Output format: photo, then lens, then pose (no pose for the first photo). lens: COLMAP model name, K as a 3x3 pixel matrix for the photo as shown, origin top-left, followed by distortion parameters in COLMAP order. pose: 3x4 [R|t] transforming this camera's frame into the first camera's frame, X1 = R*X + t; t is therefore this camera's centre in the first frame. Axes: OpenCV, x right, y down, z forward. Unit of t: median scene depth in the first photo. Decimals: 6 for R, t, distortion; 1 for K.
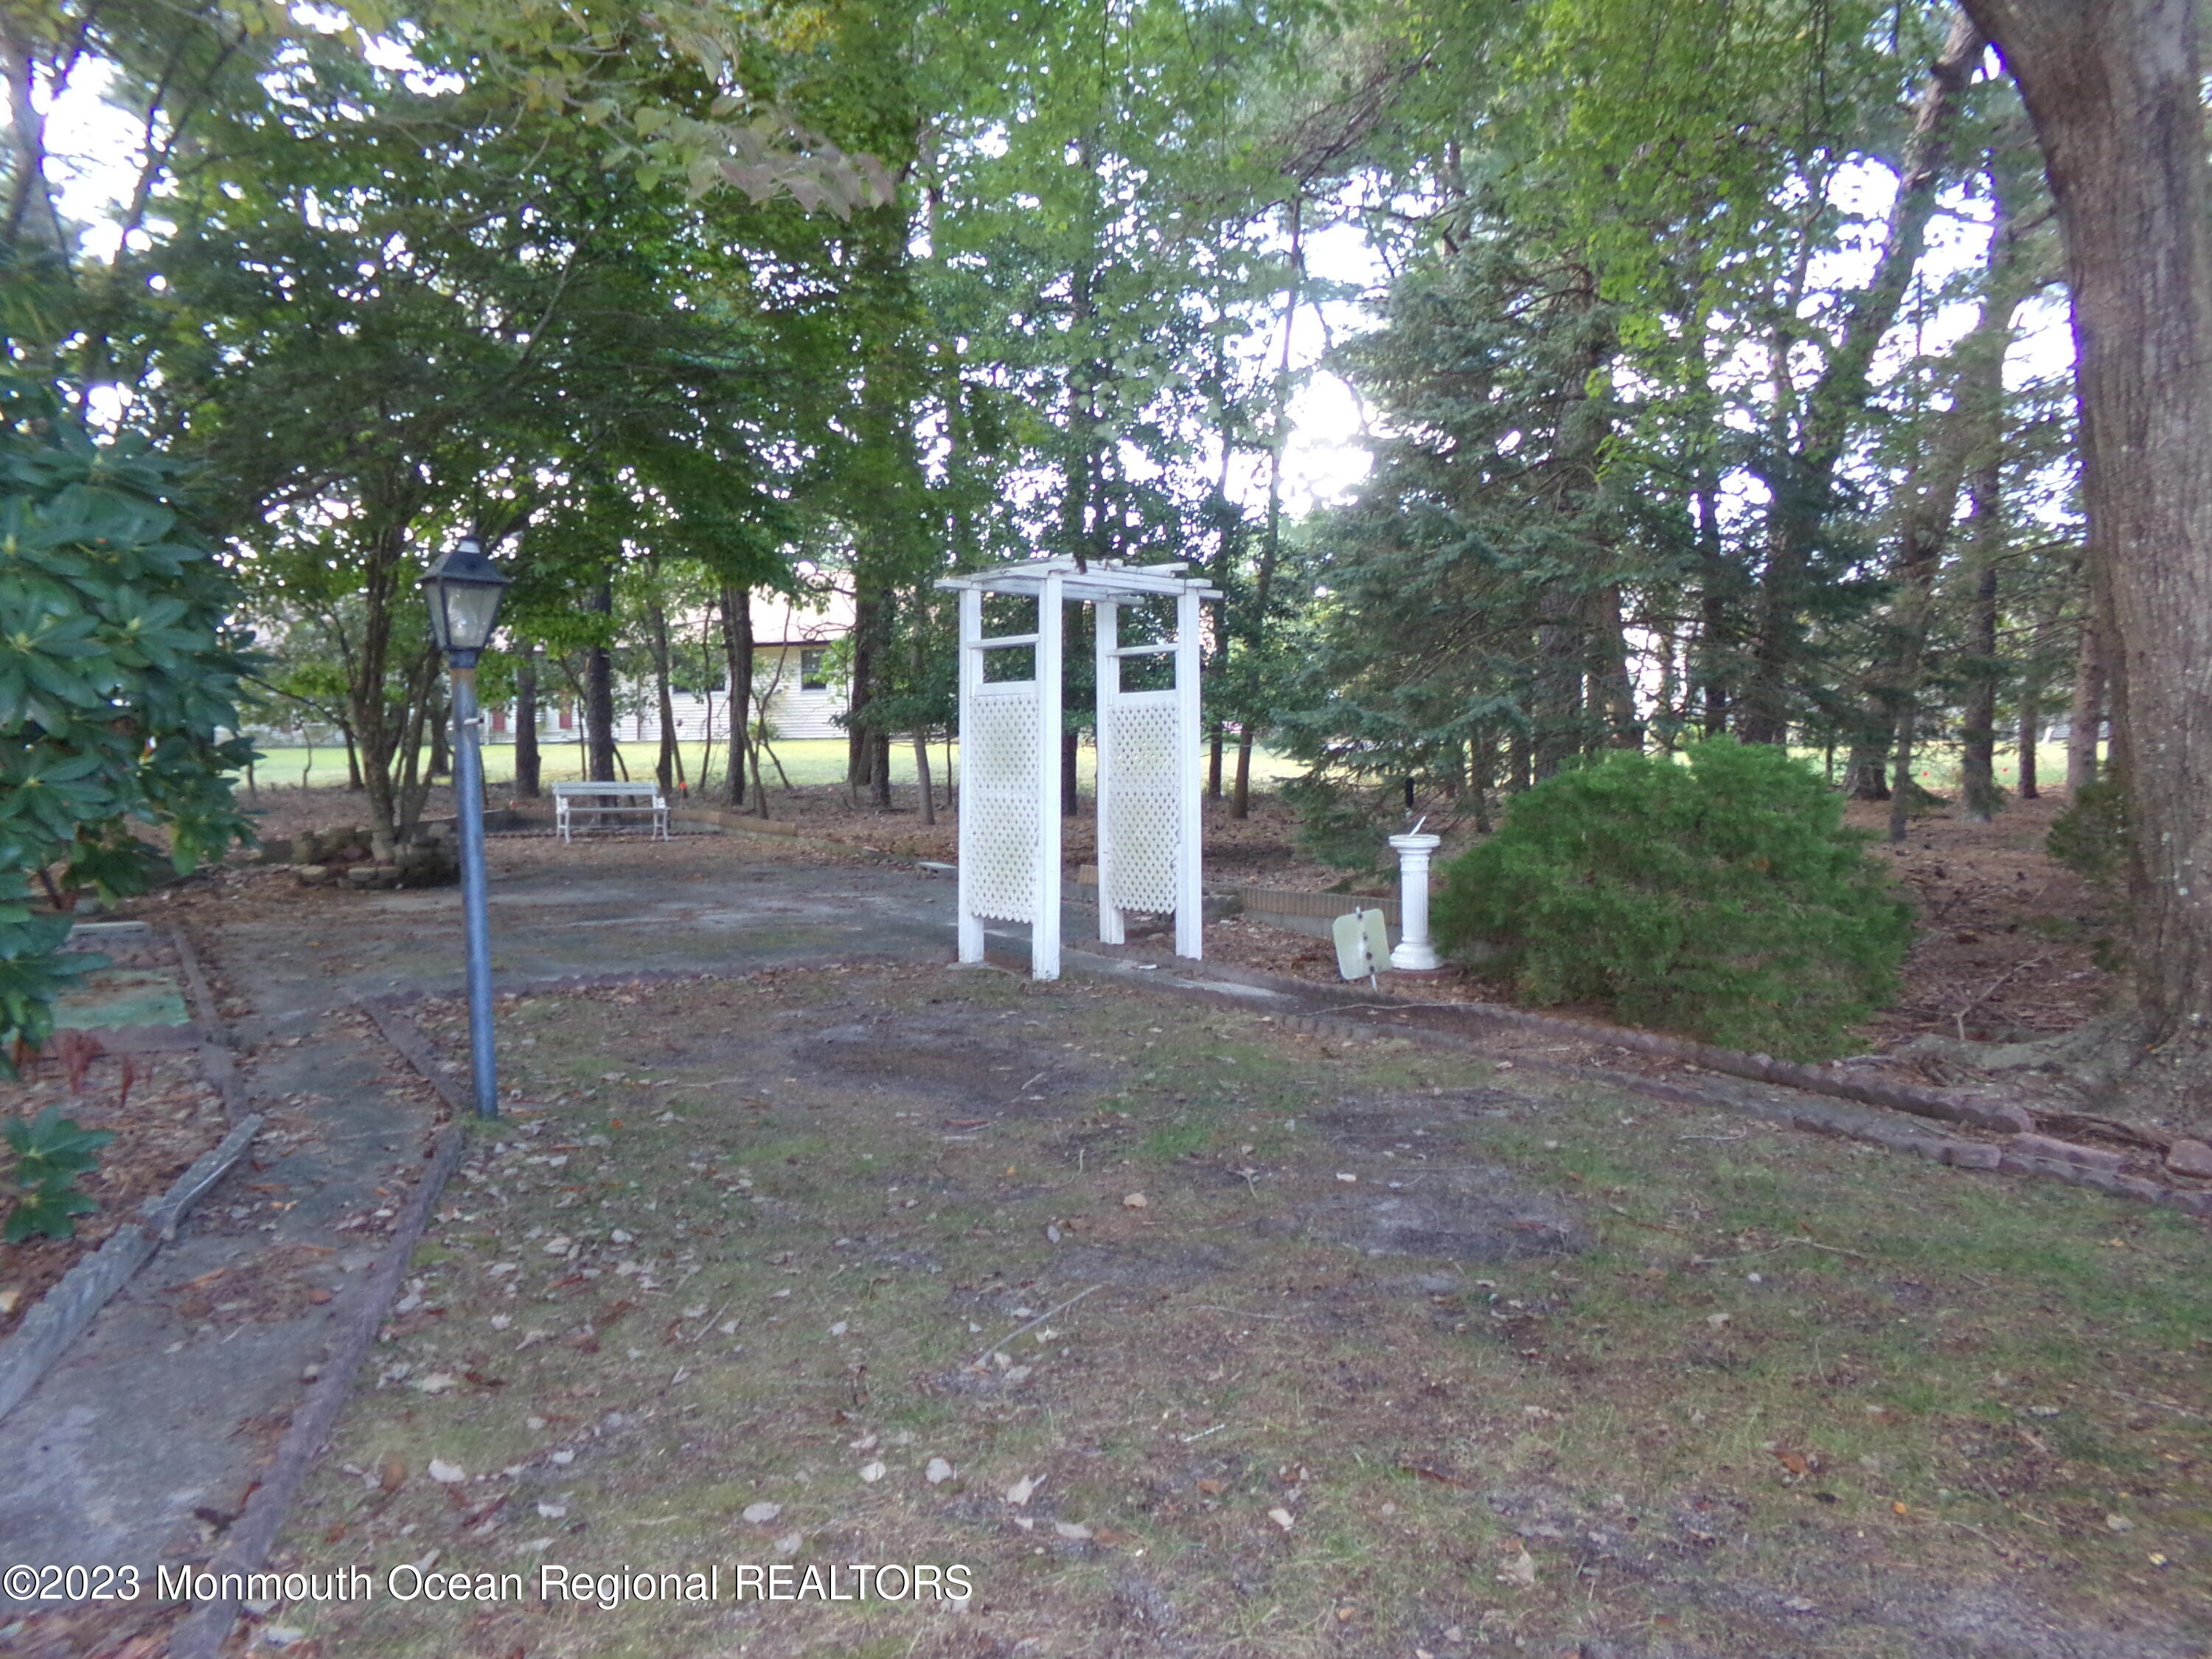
lens RADIAL K [[1437.6, 0, 1106.0], [0, 1437.6, 829.5], [0, 0, 1]] dist [-0.002966, 0.019398]
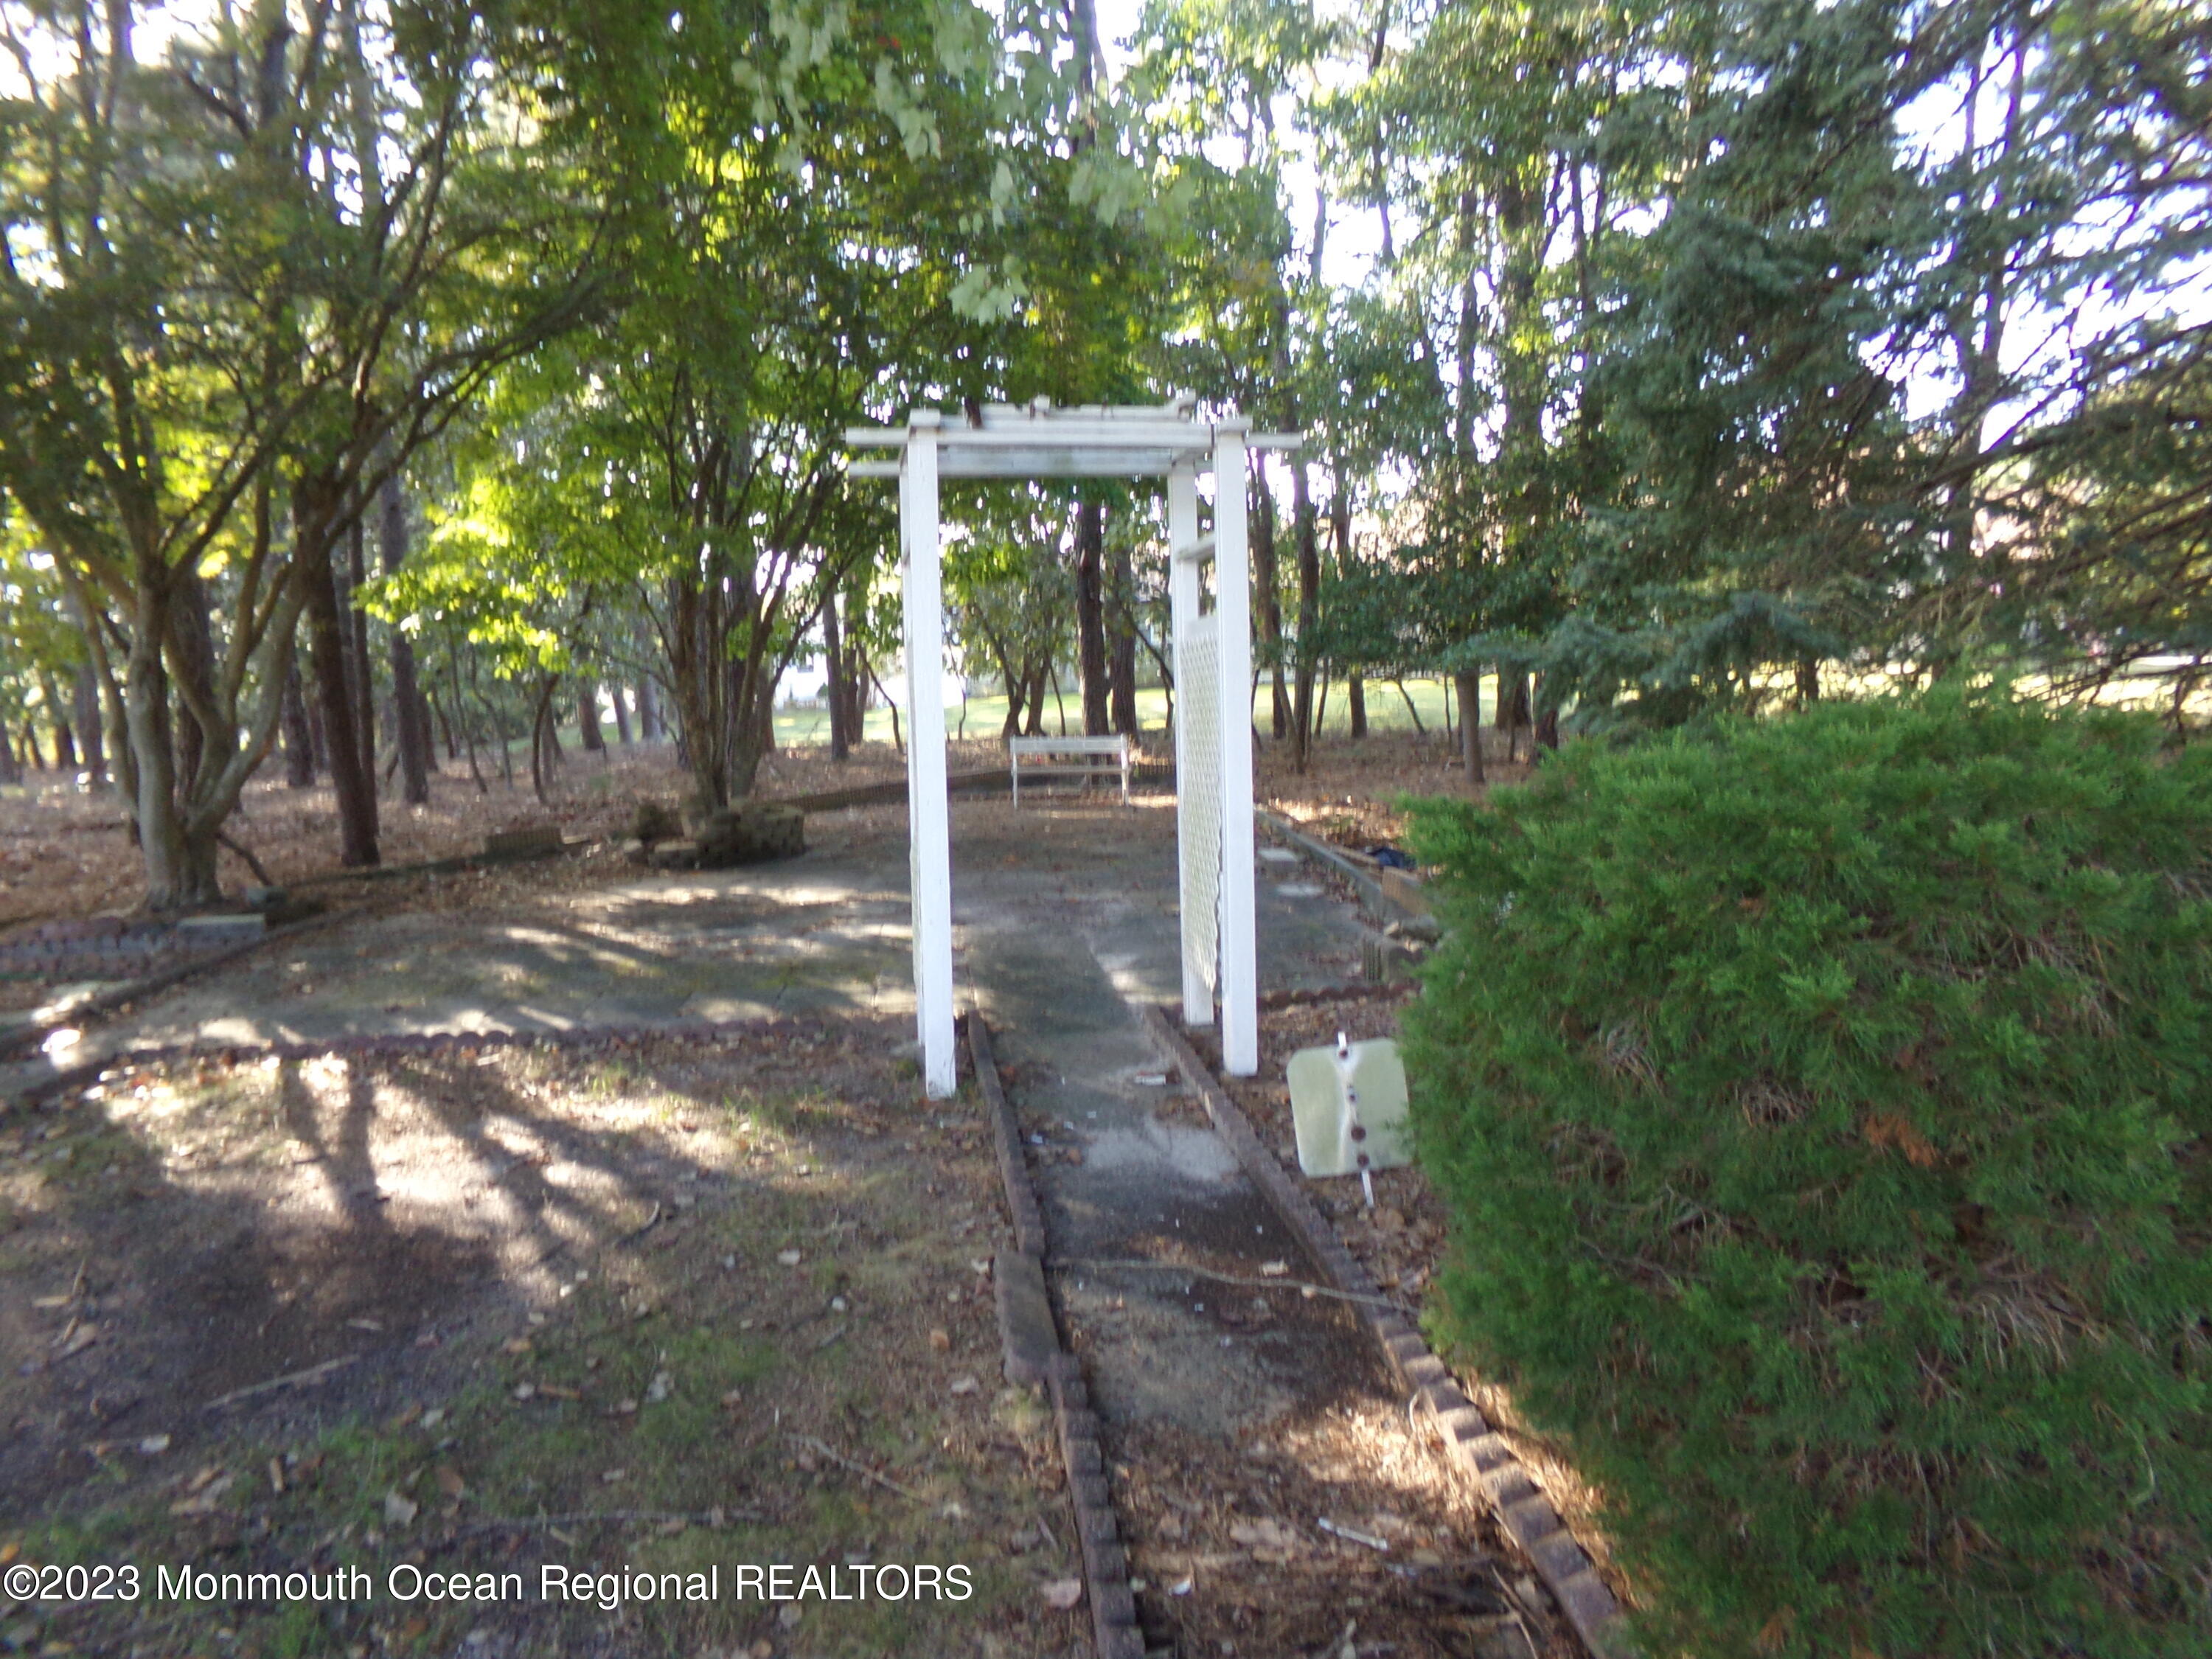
lens RADIAL K [[1521.5, 0, 1106.0], [0, 1521.5, 829.5], [0, 0, 1]] dist [0.004181, 0.059580]
pose [[0.862349, 0.022424, -0.505818, 0.341265], [-0.002549, 0.999198, 0.039952, -0.035568], [0.506308, -0.033163, 0.861715, 0.458936]]
